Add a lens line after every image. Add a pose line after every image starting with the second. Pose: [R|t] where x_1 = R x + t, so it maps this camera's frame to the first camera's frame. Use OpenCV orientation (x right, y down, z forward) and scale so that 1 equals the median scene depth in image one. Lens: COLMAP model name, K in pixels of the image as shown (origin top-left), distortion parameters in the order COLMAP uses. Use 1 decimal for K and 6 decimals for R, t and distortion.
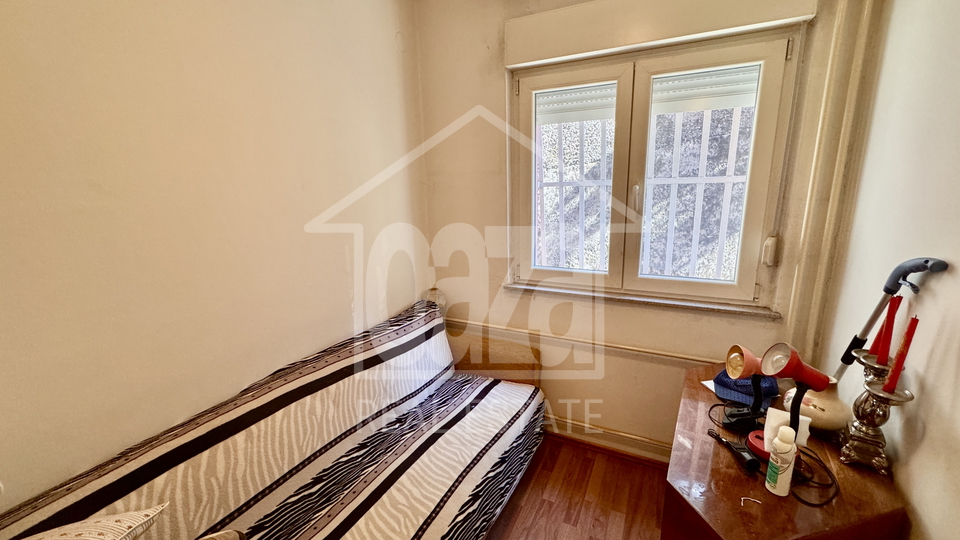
lens RADIAL K [[384.1, 0, 480.3], [0, 384.1, 268.8], [0, 0, 1]] dist [-0.005957, 0.000988]
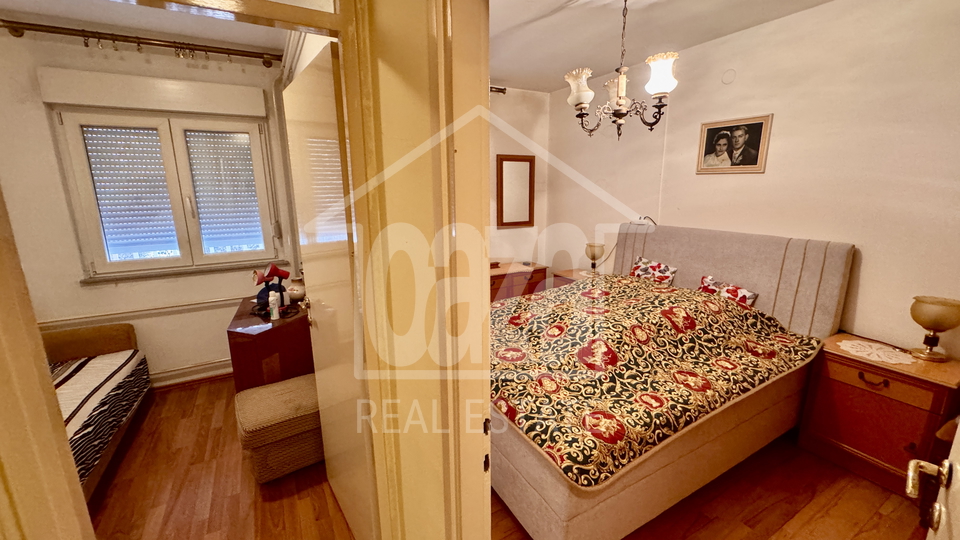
lens RADIAL K [[384.1, 0, 480.3], [0, 384.1, 268.8], [0, 0, 1]] dist [-0.005957, 0.000988]
pose [[0.561114, -0.155979, 0.812909, -0.241410], [0.178264, 0.981811, 0.065340, 0.185710], [-0.808315, 0.108250, 0.578714, -0.844761]]
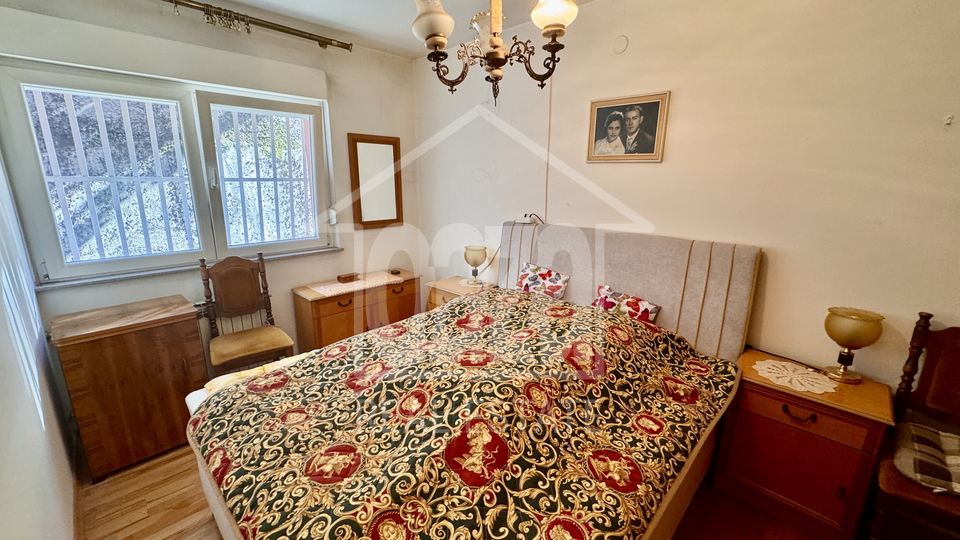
lens RADIAL K [[384.1, 0, 480.3], [0, 384.1, 268.8], [0, 0, 1]] dist [-0.005957, 0.000988]
pose [[0.302528, -0.195027, 0.932975, 0.200398], [0.196074, 0.970641, 0.139322, 0.161454], [-0.932755, 0.140783, 0.331886, -0.735894]]
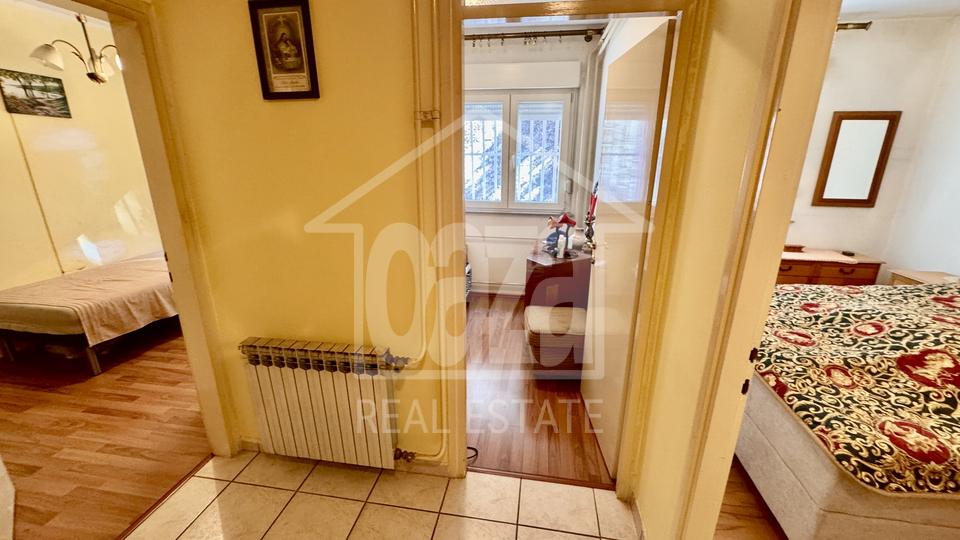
lens RADIAL K [[384.1, 0, 480.3], [0, 384.1, 268.8], [0, 0, 1]] dist [-0.005957, 0.000988]
pose [[0.953796, -0.057867, 0.294829, -0.402057], [0.037331, 0.996498, 0.074817, 0.228656], [-0.298126, -0.060354, 0.952617, -0.947624]]
